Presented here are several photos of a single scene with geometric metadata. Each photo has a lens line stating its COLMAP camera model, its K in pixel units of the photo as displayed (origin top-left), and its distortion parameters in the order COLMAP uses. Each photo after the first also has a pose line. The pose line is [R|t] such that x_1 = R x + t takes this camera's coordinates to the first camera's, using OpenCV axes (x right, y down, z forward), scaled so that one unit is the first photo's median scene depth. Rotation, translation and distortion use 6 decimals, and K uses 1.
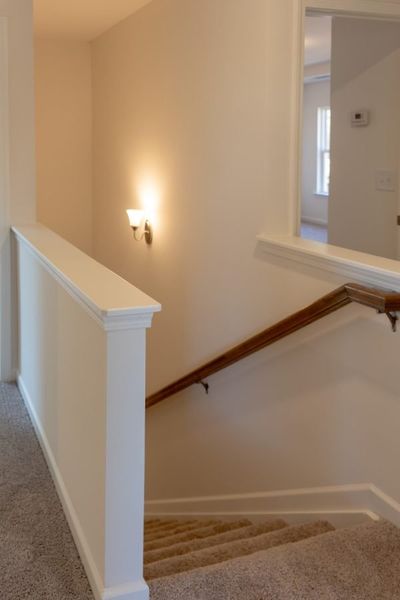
lens RADIAL K [[439.4, 0, 200.0], [0, 439.4, 300.0], [0, 0, 1]] dist [-0.000046, -0.003210]
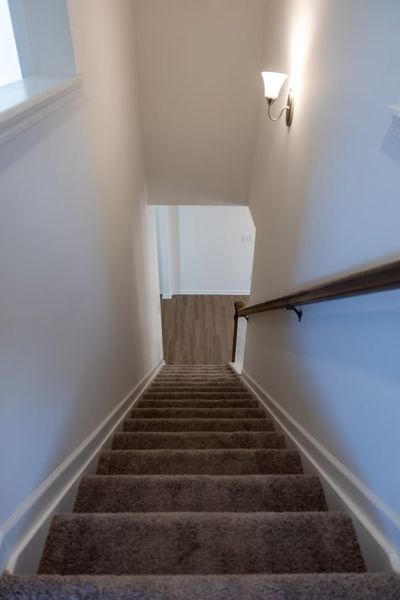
lens RADIAL K [[439.4, 0, 200.0], [0, 439.4, 300.0], [0, 0, 1]] dist [-0.000046, -0.003210]
pose [[0.922884, 0.244418, -0.297563, 0.060379], [-0.167609, 0.950666, 0.261041, -0.007453], [0.346686, -0.191036, 0.918321, 0.165375]]
